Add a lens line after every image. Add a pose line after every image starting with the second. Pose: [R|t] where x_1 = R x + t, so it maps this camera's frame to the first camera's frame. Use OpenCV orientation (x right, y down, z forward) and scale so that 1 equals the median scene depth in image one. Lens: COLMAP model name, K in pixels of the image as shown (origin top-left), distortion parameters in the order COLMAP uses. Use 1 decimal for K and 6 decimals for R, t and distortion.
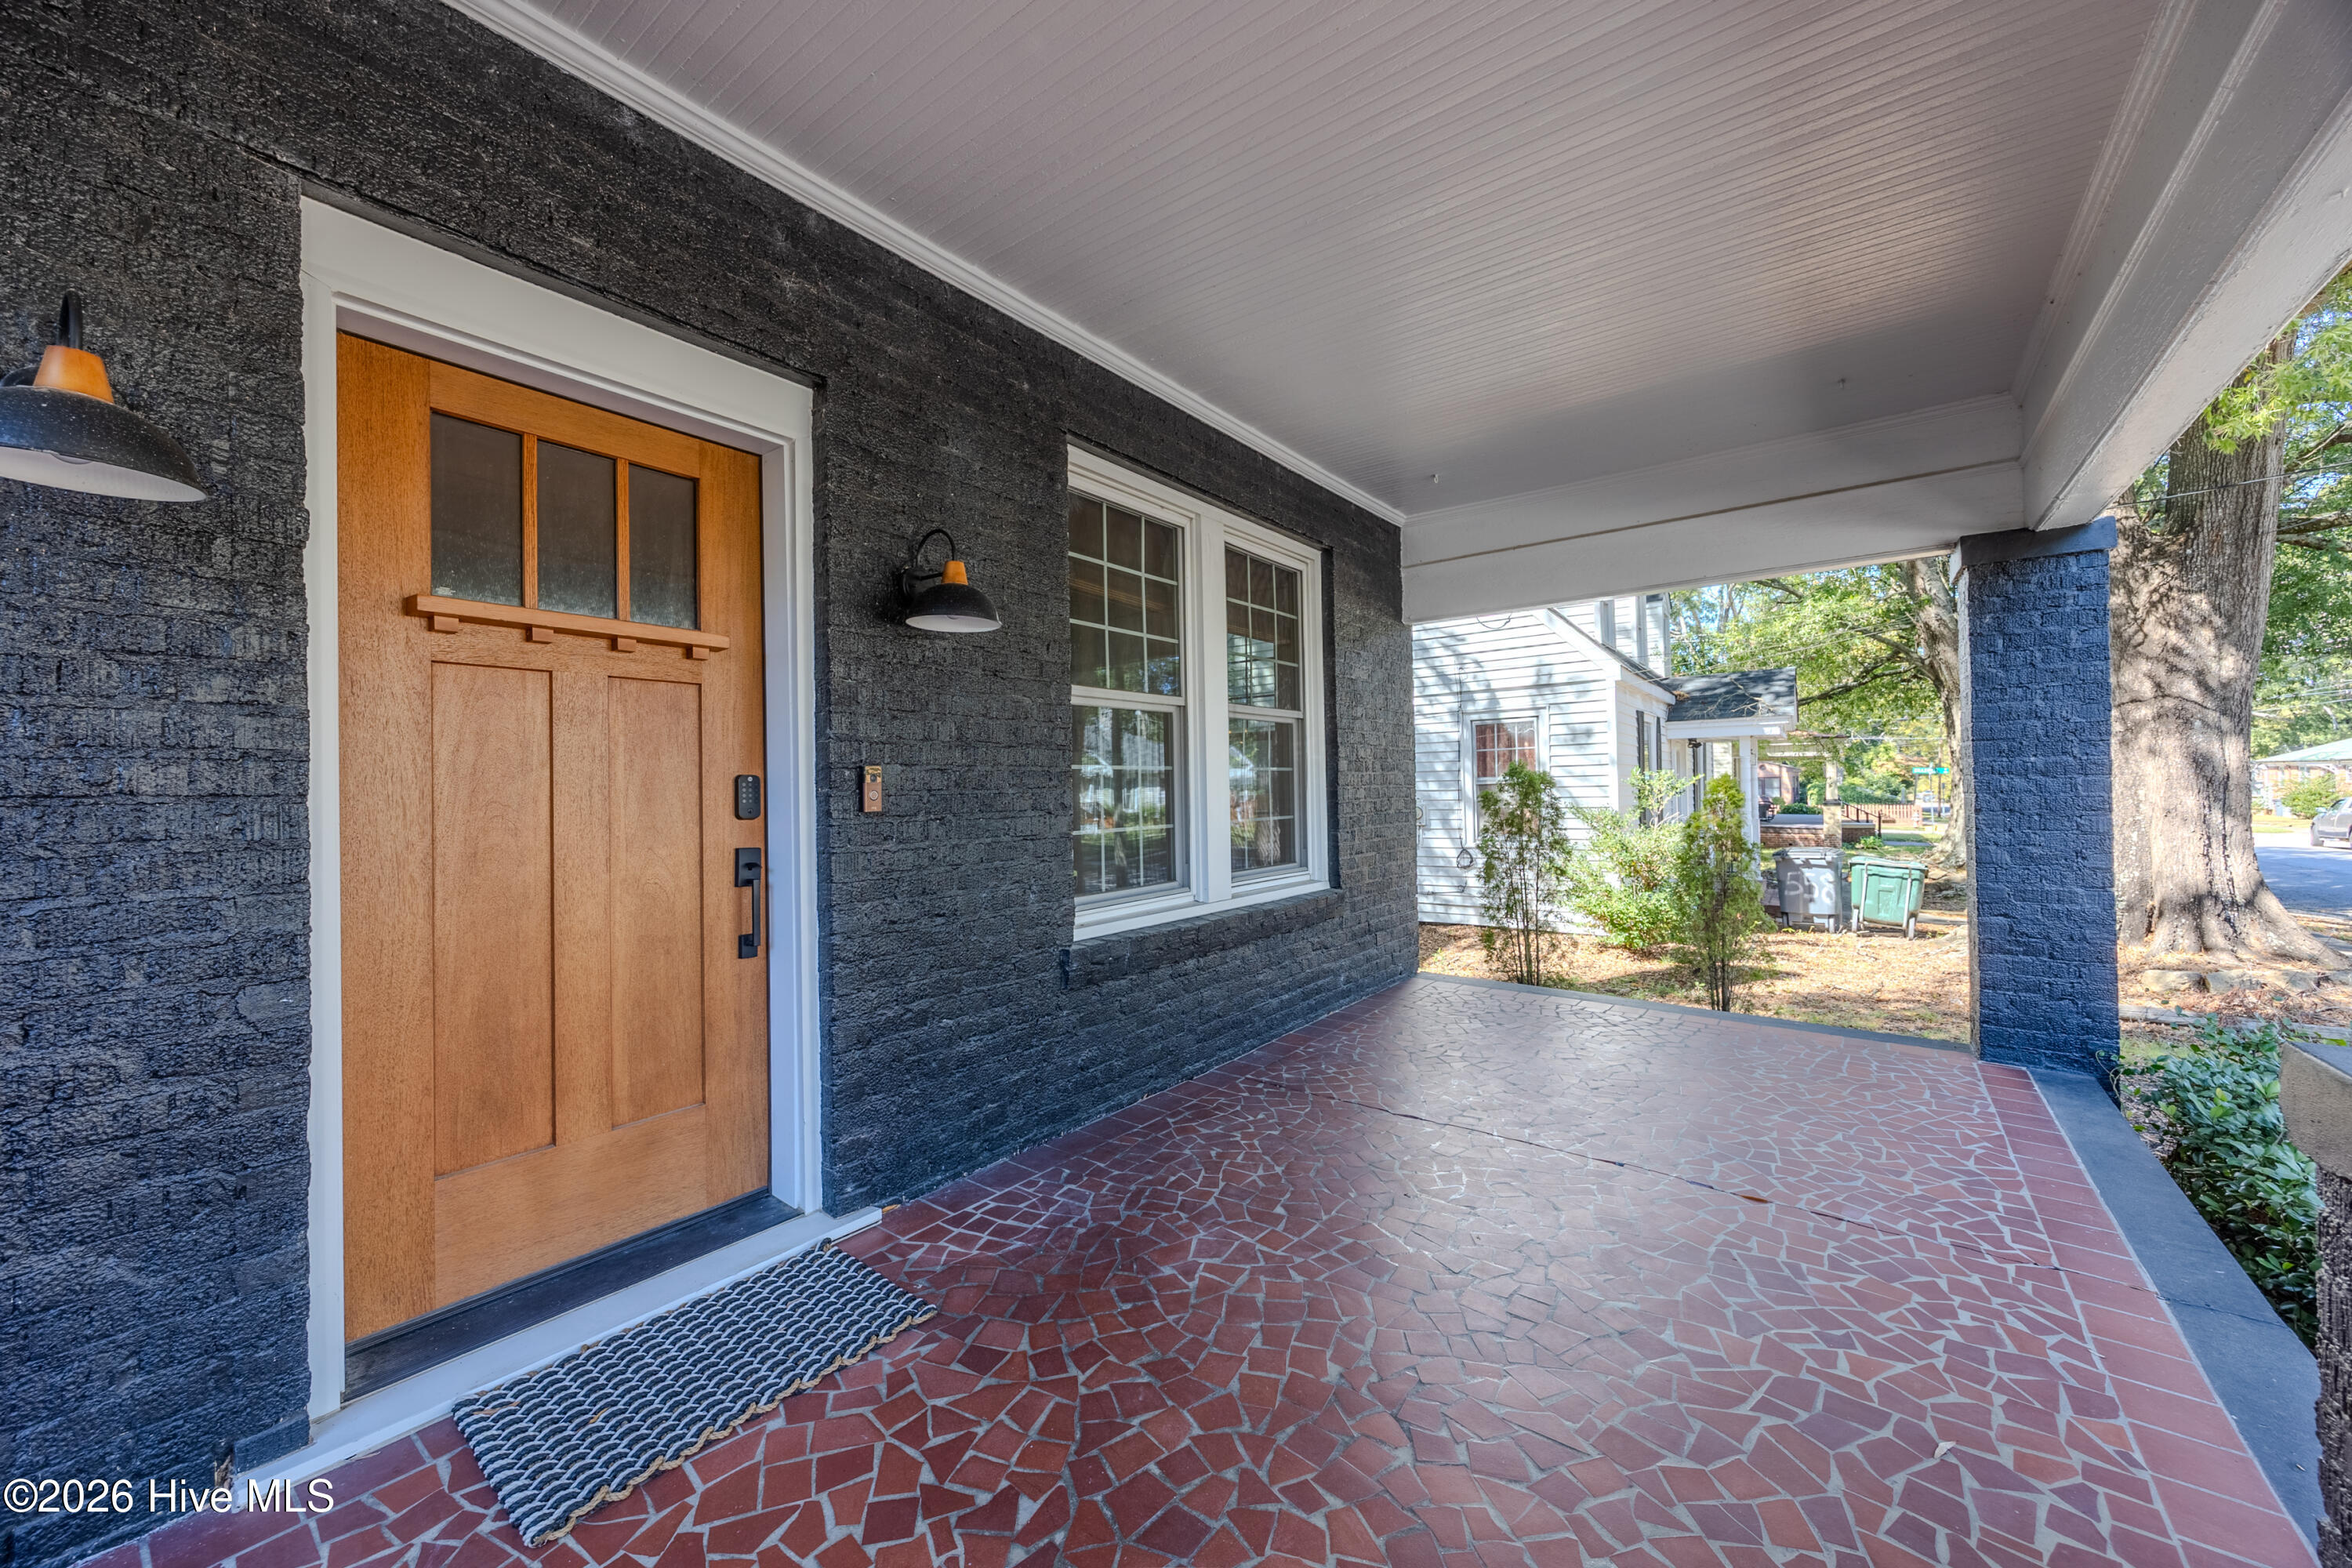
lens RADIAL K [[901.6, 0, 1167.1], [0, 901.6, 790.3], [0, 0, 1]] dist [-0.000376, -0.000168]
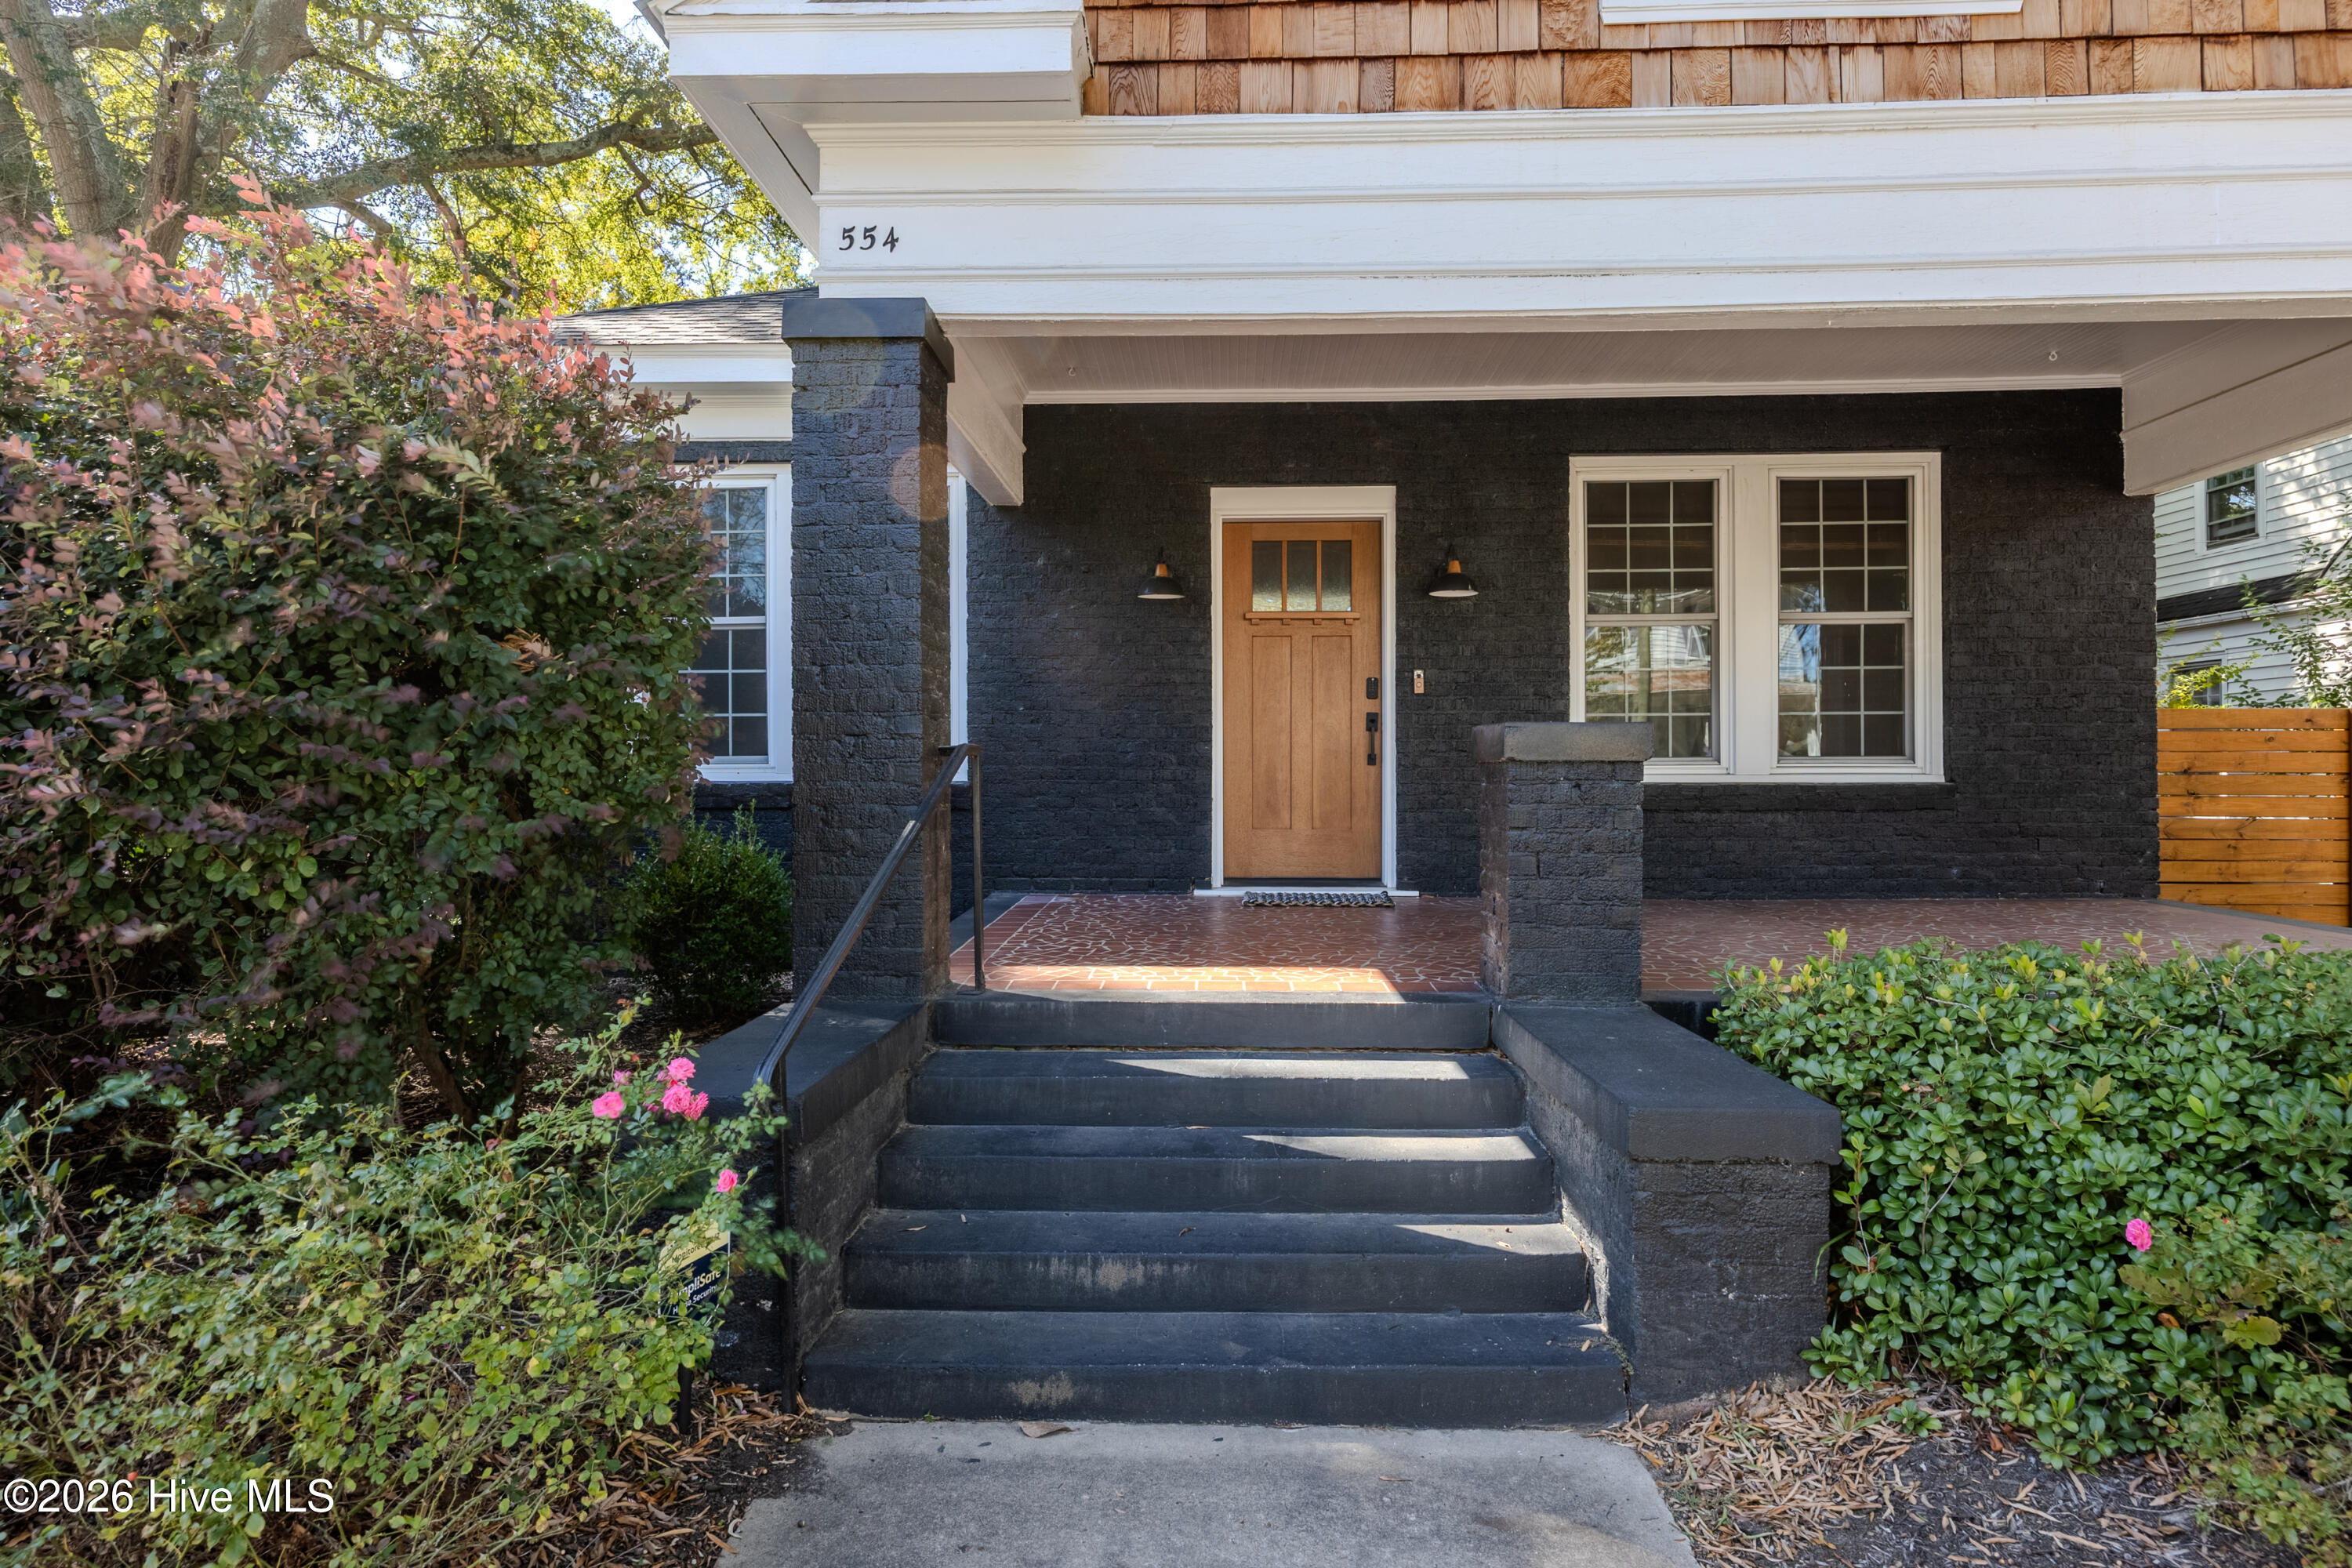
lens RADIAL K [[1283.6, 0, 1176.0], [0, 1283.6, 784.0], [0, 0, 1]] dist [-0.000494, -0.000248]
pose [[0.590643, 0.004445, -0.806921, 1.253594], [-0.005171, 0.999985, 0.001723, 0.170457], [0.806917, 0.003155, 0.590657, -0.842146]]
